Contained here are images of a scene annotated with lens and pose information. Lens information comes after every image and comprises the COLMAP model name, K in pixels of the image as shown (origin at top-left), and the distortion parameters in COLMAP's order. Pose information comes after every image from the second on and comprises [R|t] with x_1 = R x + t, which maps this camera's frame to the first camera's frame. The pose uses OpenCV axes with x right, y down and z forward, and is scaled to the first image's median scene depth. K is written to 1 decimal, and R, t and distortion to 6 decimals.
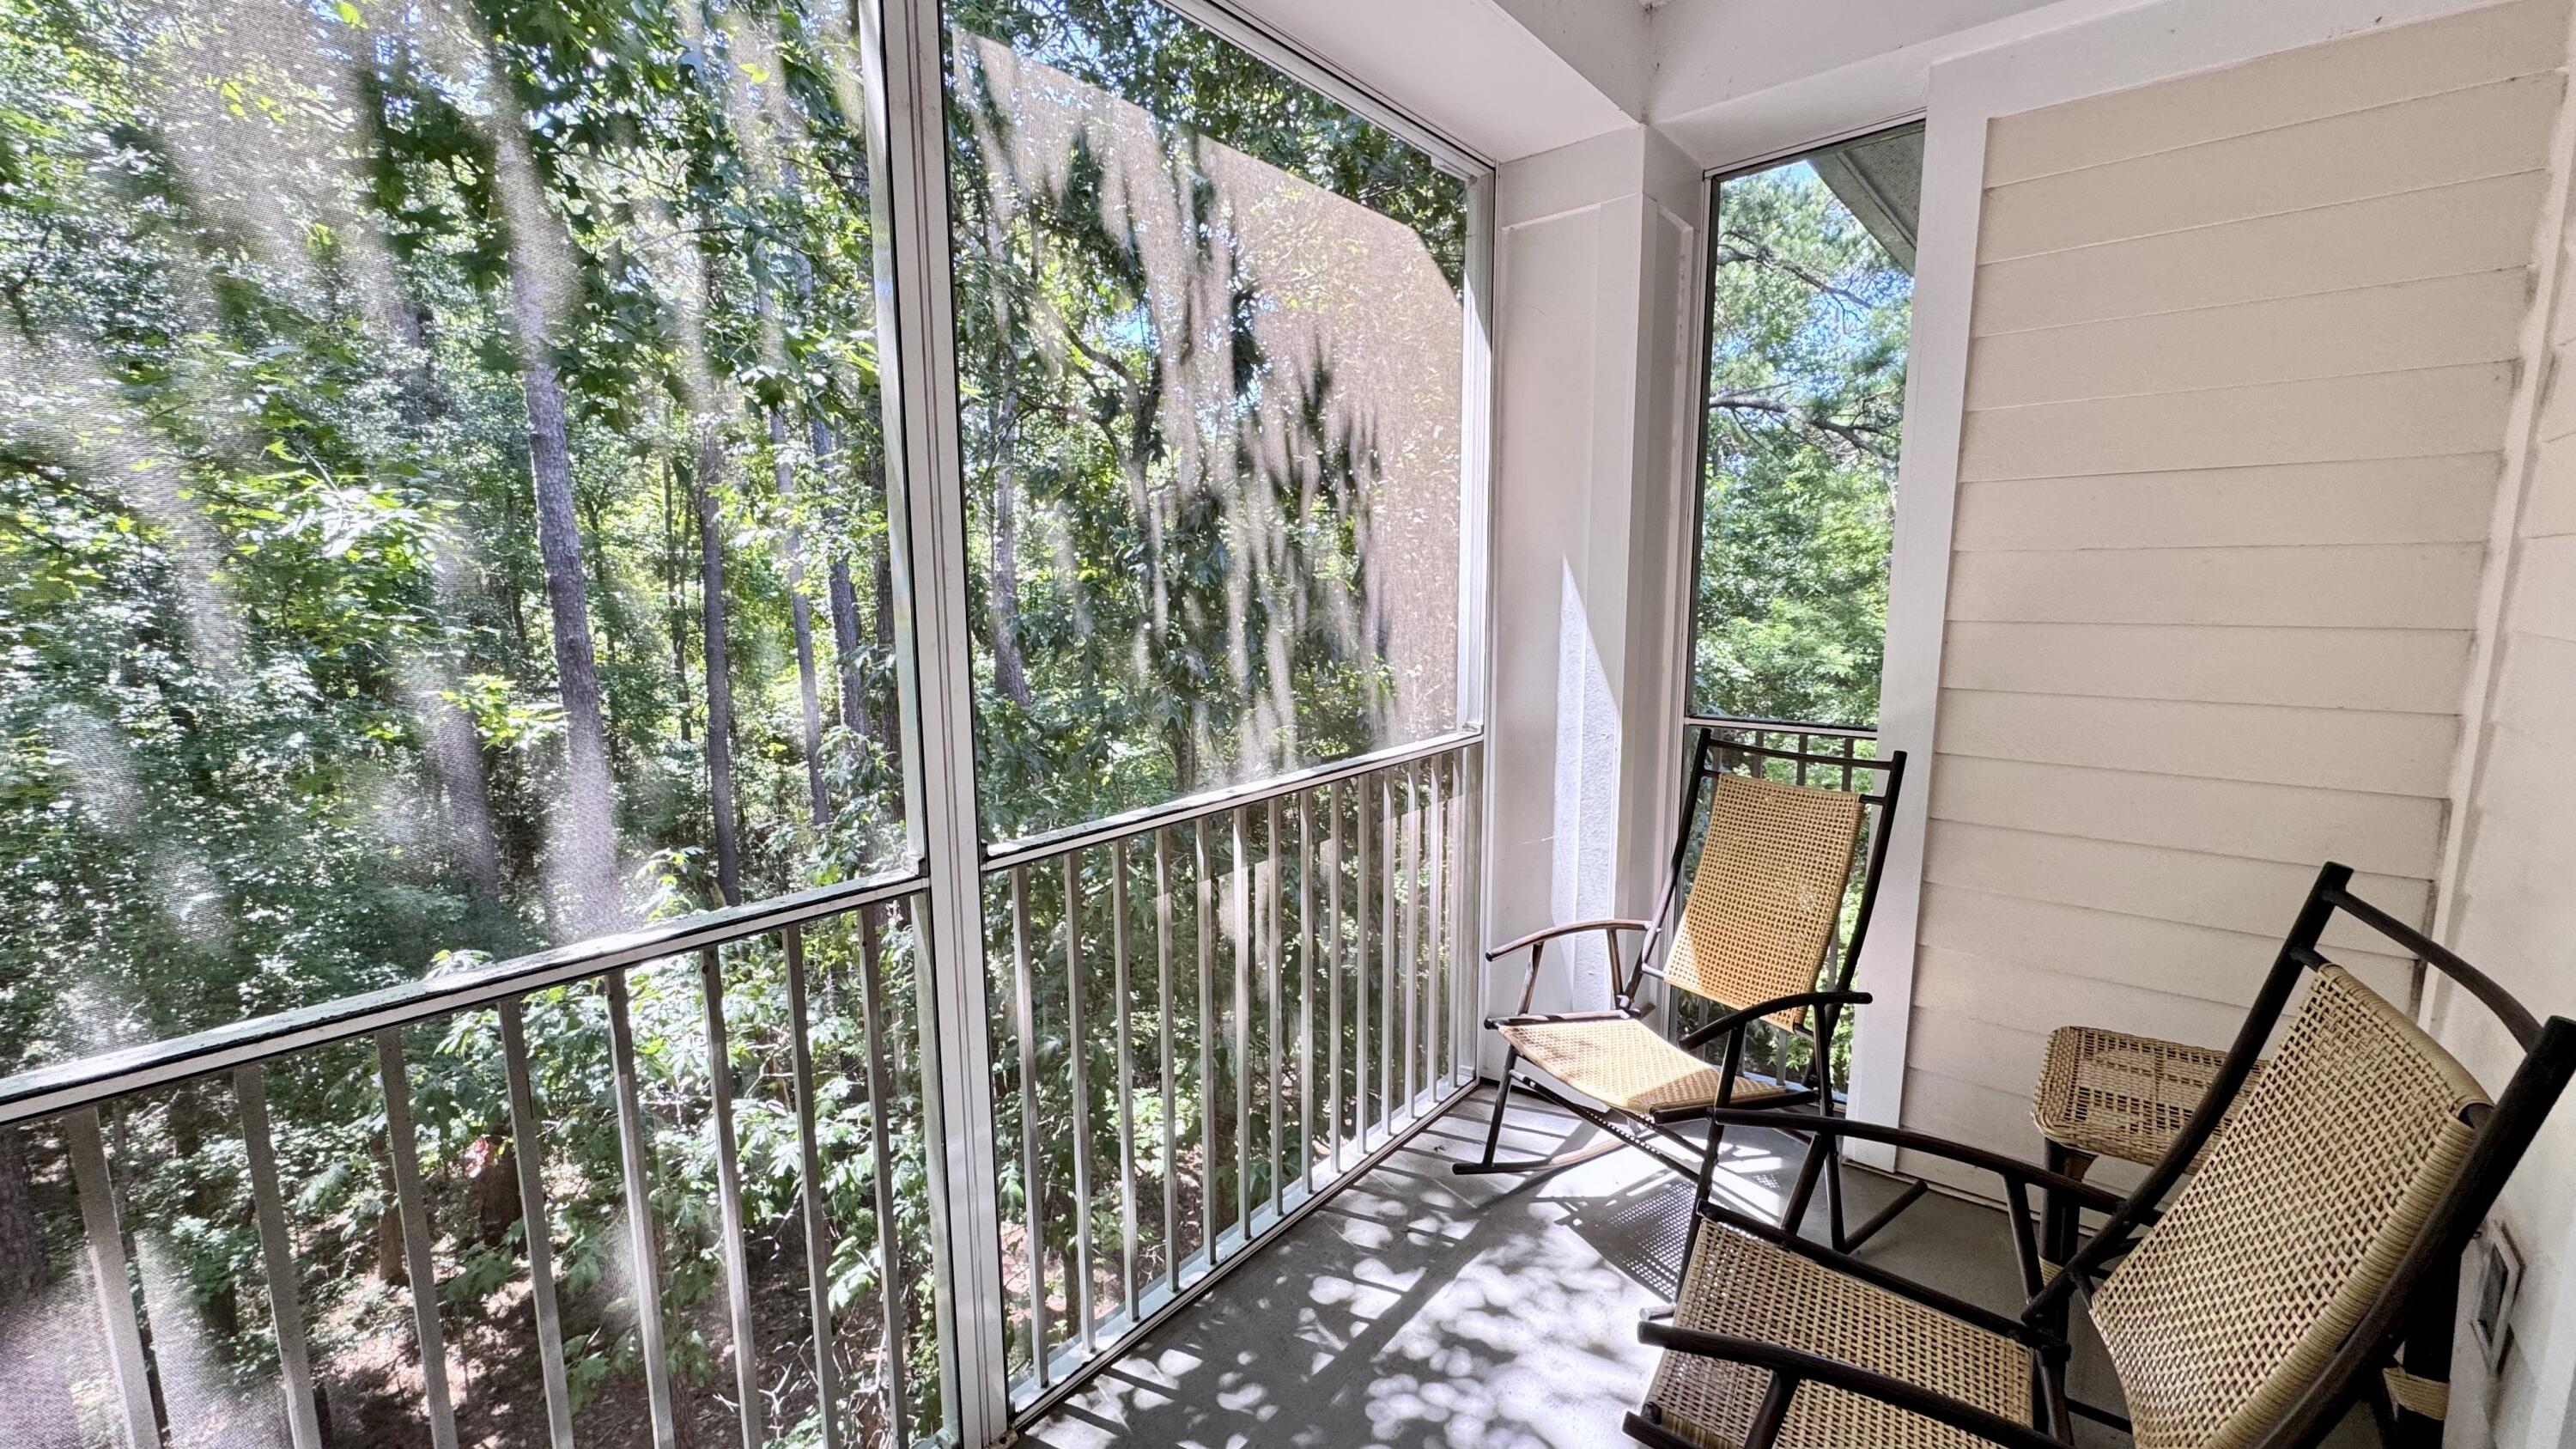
lens RADIAL K [[1016.6, 0, 1291.1], [0, 1016.6, 721.9], [0, 0, 1]] dist [-0.000183, -0.000013]
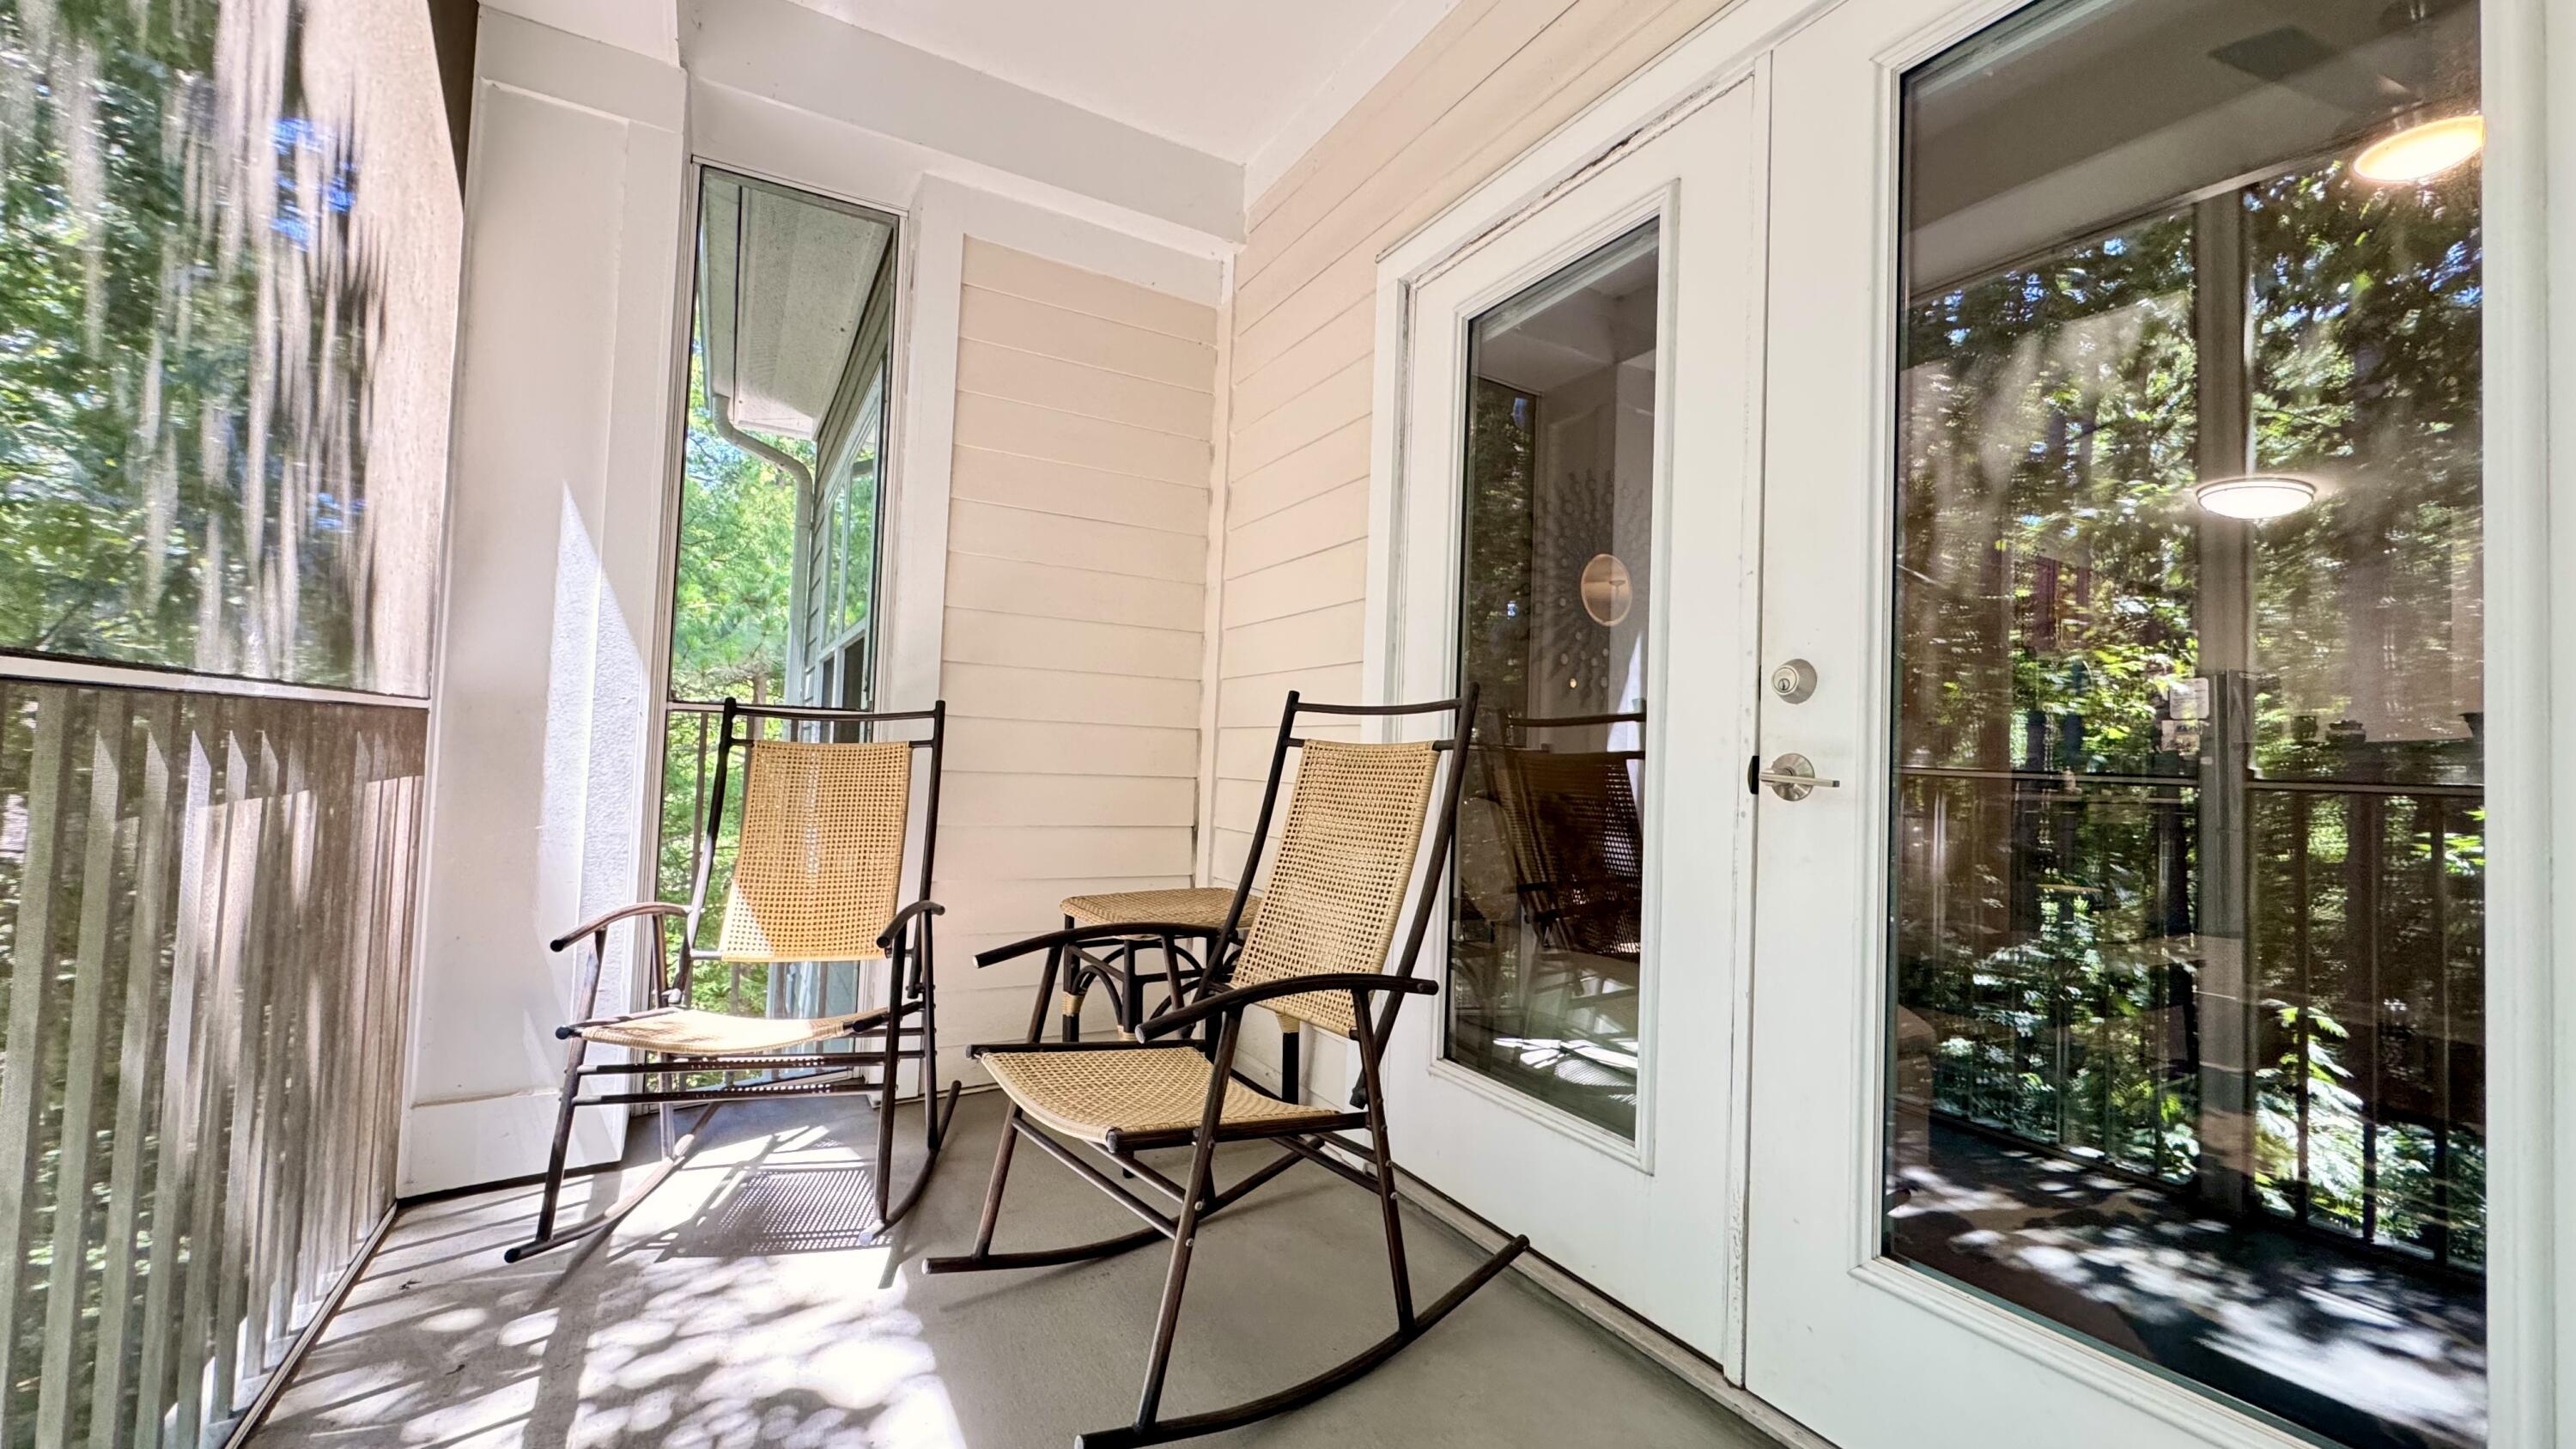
lens RADIAL K [[1016.6, 0, 1298.3], [0, 1016.6, 728.9], [0, 0, 1]] dist [-0.000183, -0.000013]
pose [[0.338595, 0.048686, 0.939672, -0.342477], [0.094246, 0.991884, -0.085351, 0.184597], [-0.936200, 0.117459, 0.331259, 0.197884]]
